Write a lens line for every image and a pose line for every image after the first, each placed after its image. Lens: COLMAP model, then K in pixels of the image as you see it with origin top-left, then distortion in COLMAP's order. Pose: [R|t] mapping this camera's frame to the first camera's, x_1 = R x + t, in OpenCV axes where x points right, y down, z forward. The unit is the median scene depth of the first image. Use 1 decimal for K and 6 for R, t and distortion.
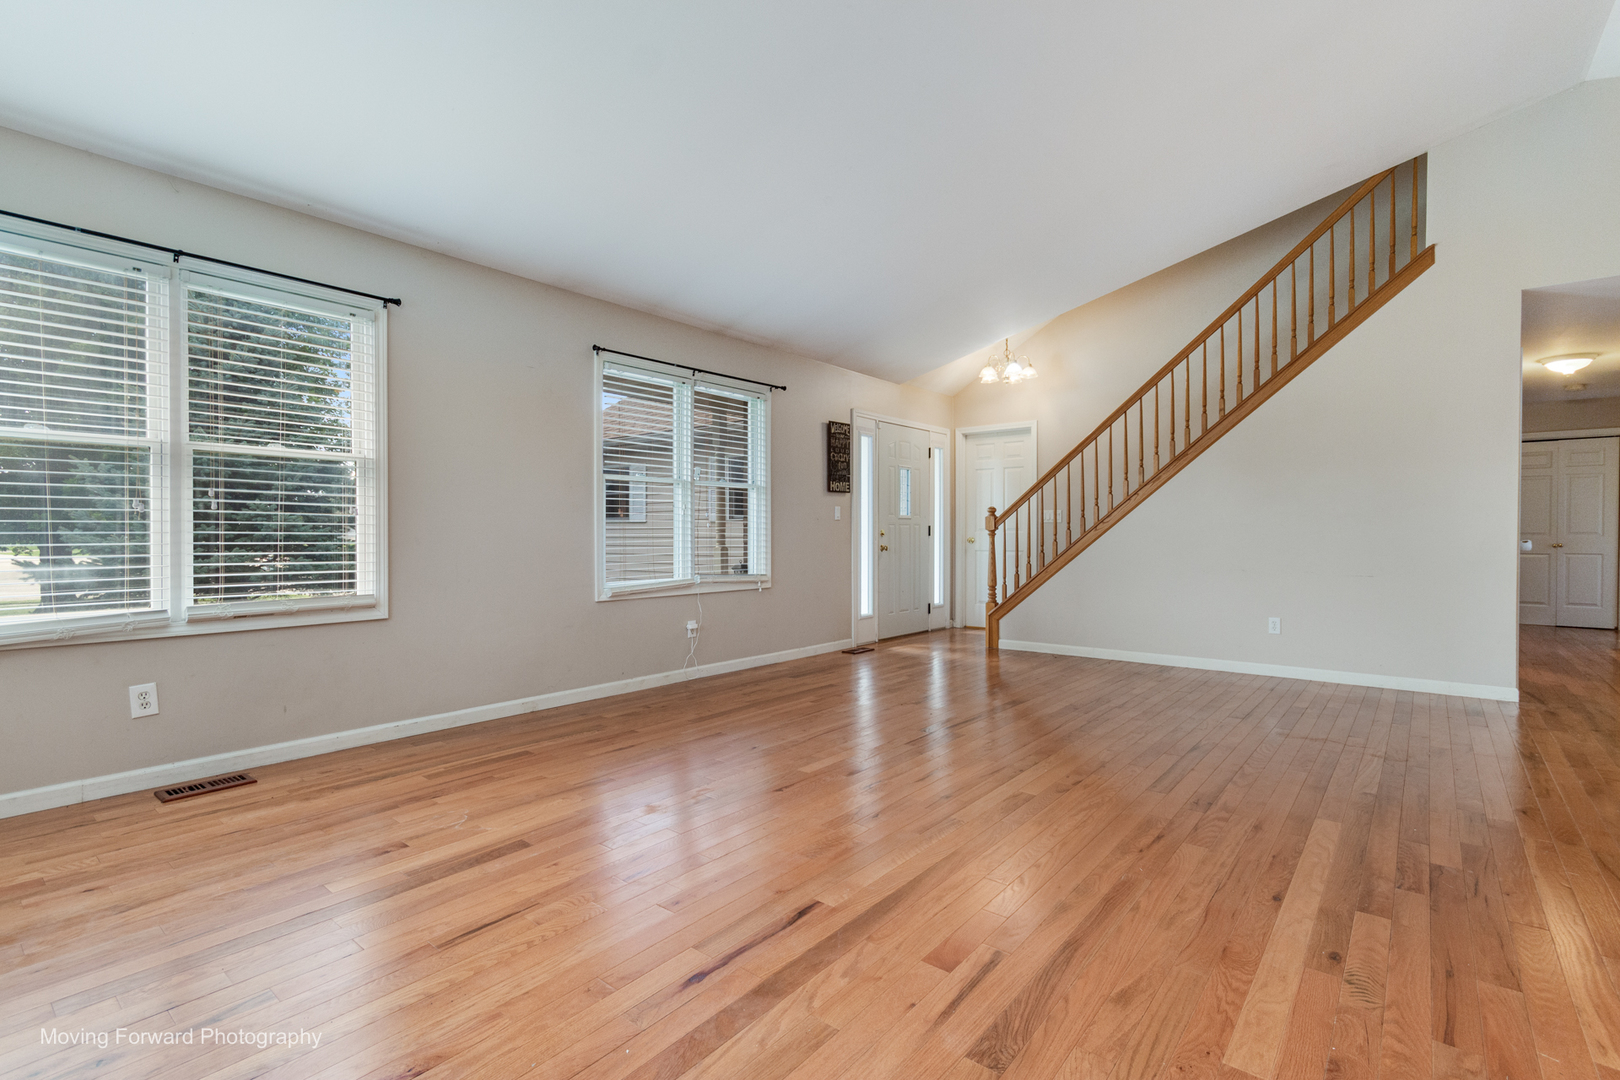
lens RADIAL K [[750.8, 0, 805.2], [0, 750.8, 543.2], [0, 0, 1]] dist [0.010581, 0.000161]
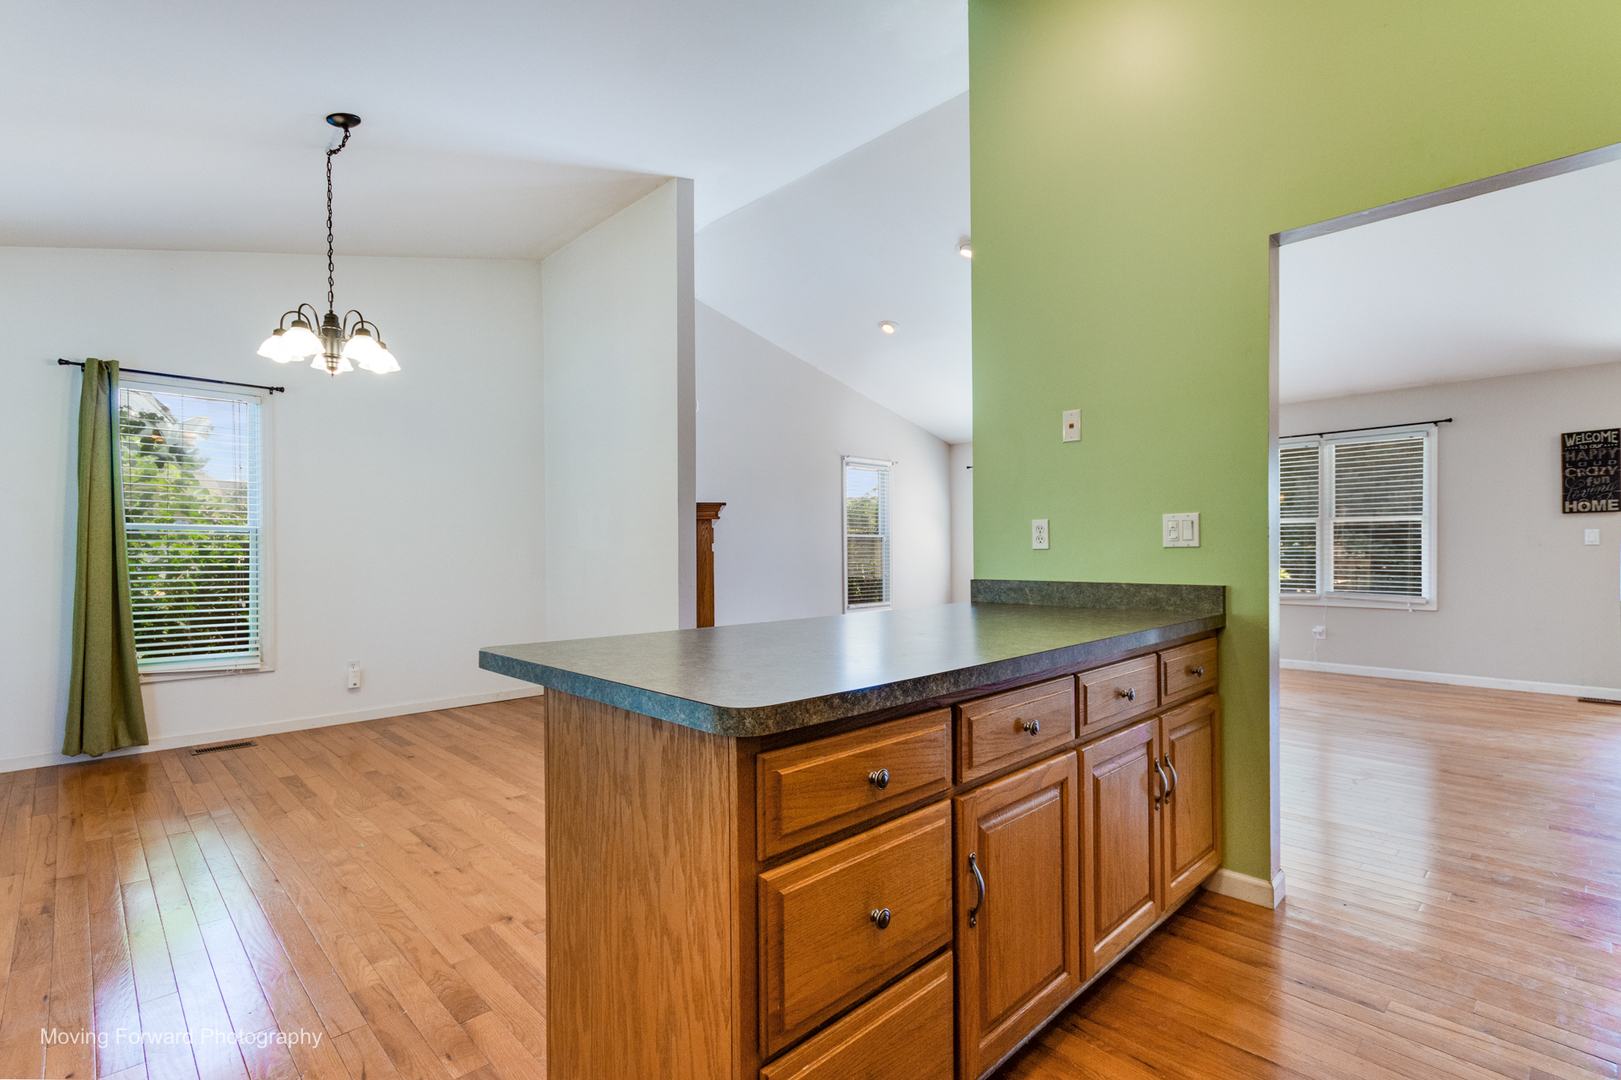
lens RADIAL K [[760.3, 0, 807.1], [0, 760.3, 548.7], [0, 0, 1]] dist [0.006096, -0.000982]
pose [[-0.109856, 0.002071, -0.993945, 1.076704], [-0.008024, 0.999963, 0.002971, -0.023634], [0.993915, 0.008302, -0.109835, 0.225392]]
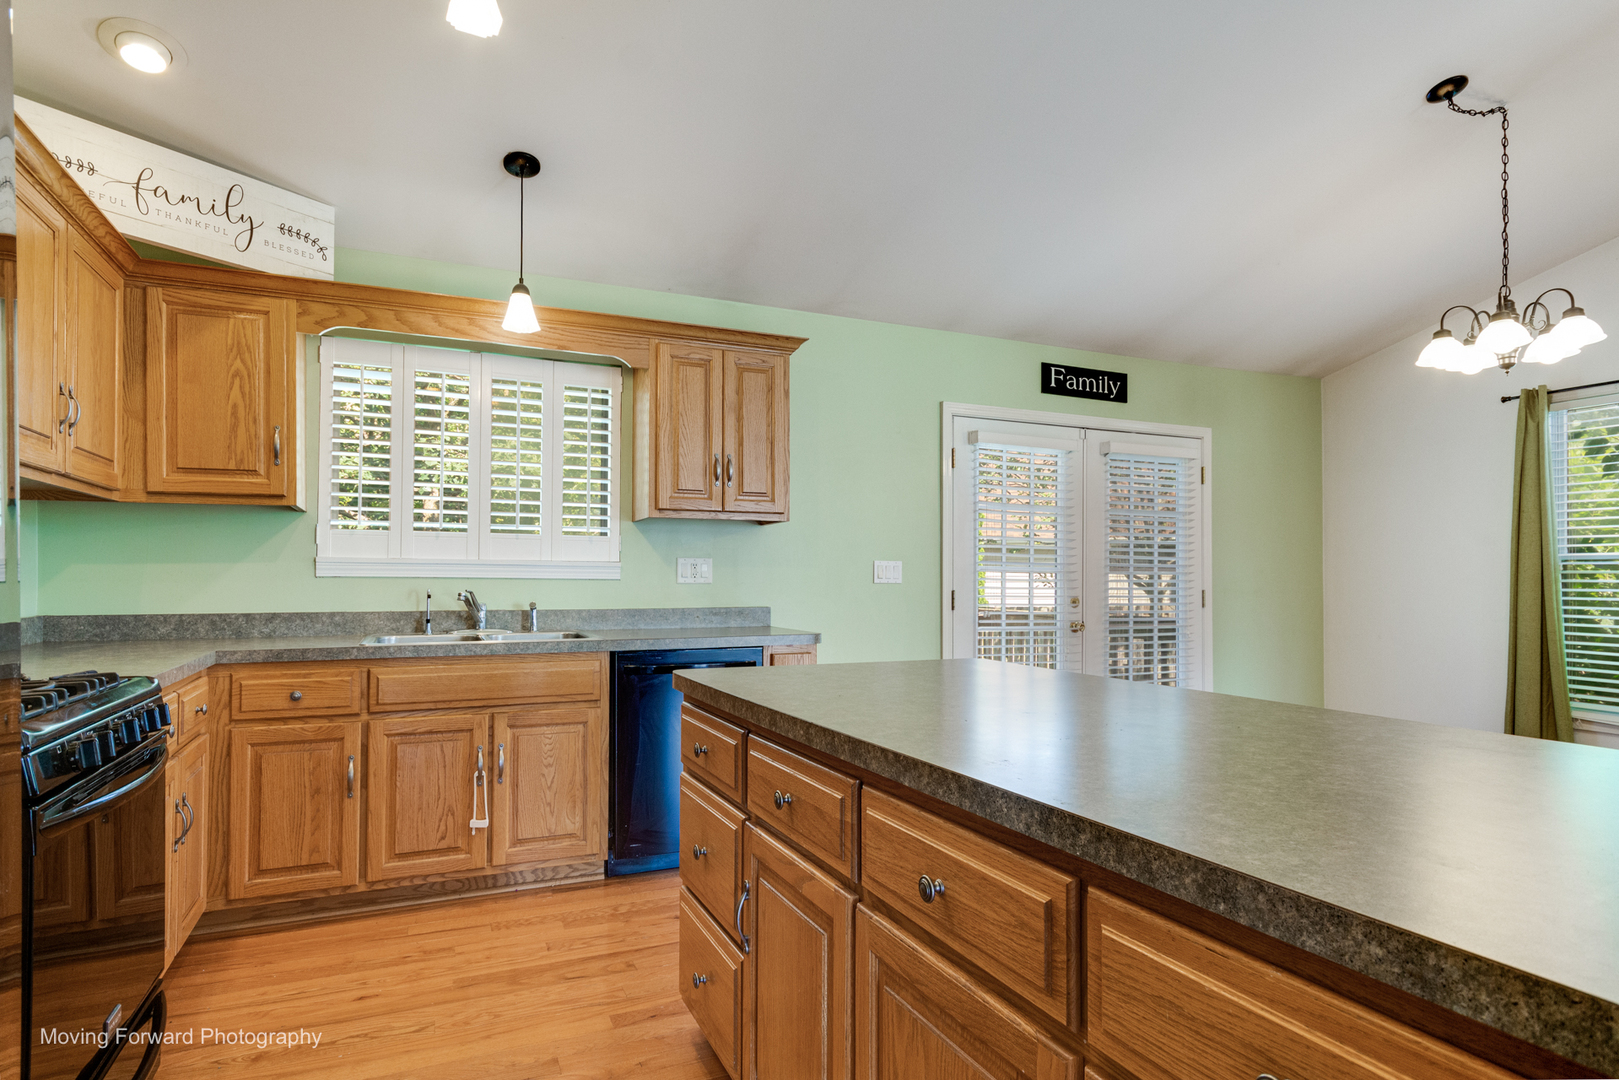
lens RADIAL K [[878.9, 0, 801.8], [0, 878.9, 563.5], [0, 0, 1]] dist [0.013090, 0.000819]
pose [[-0.891020, 0.006745, 0.453913, 0.687822], [0.003604, 0.999963, -0.007785, -0.028204], [-0.453949, -0.005301, -0.891012, 0.498813]]
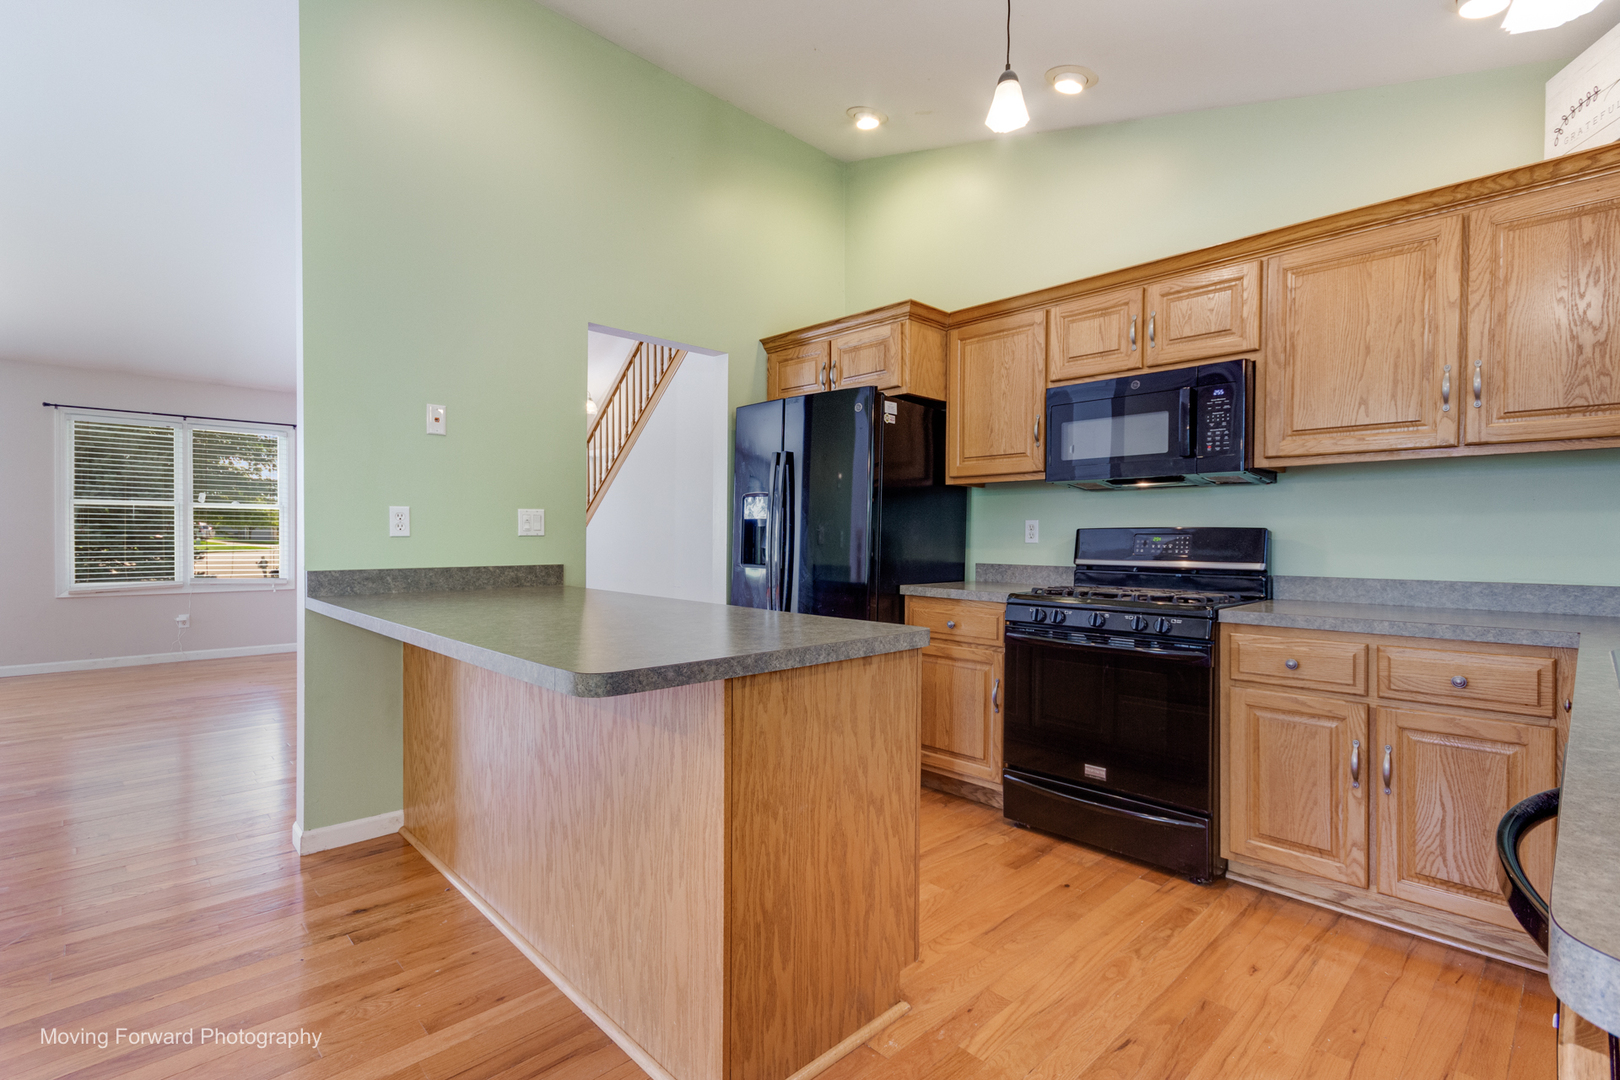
lens RADIAL K [[755.1, 0, 807.3], [0, 755.1, 543.1], [0, 0, 1]] dist [0.008766, 0.000369]
pose [[0.993278, 0.009054, -0.115399, 0.889422], [-0.009398, 0.999953, -0.002439, -0.020204], [0.115371, 0.003507, 0.993316, -0.124132]]
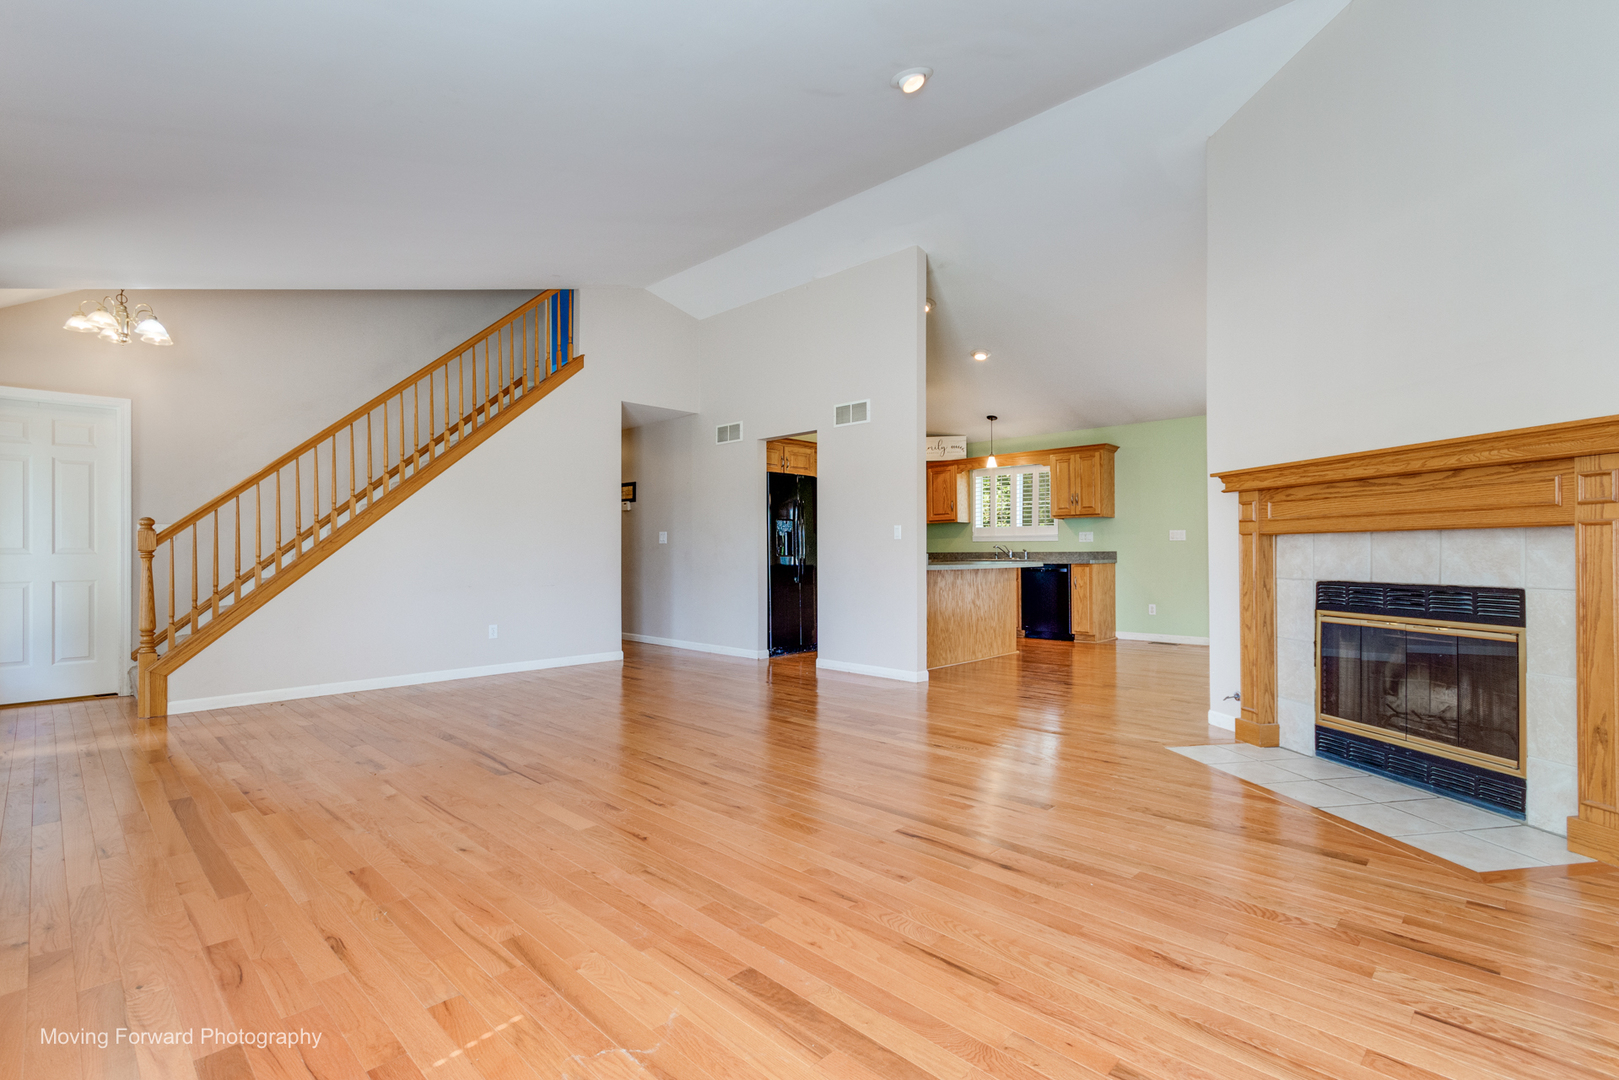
lens RADIAL K [[754.6, 0, 806.8], [0, 754.6, 543.1], [0, 0, 1]] dist [0.008766, 0.000369]
pose [[0.082662, 0.012360, 0.996501, -0.456683], [0.016309, 0.999772, -0.013754, -0.004902], [-0.996444, 0.017389, 0.082442, 0.357033]]
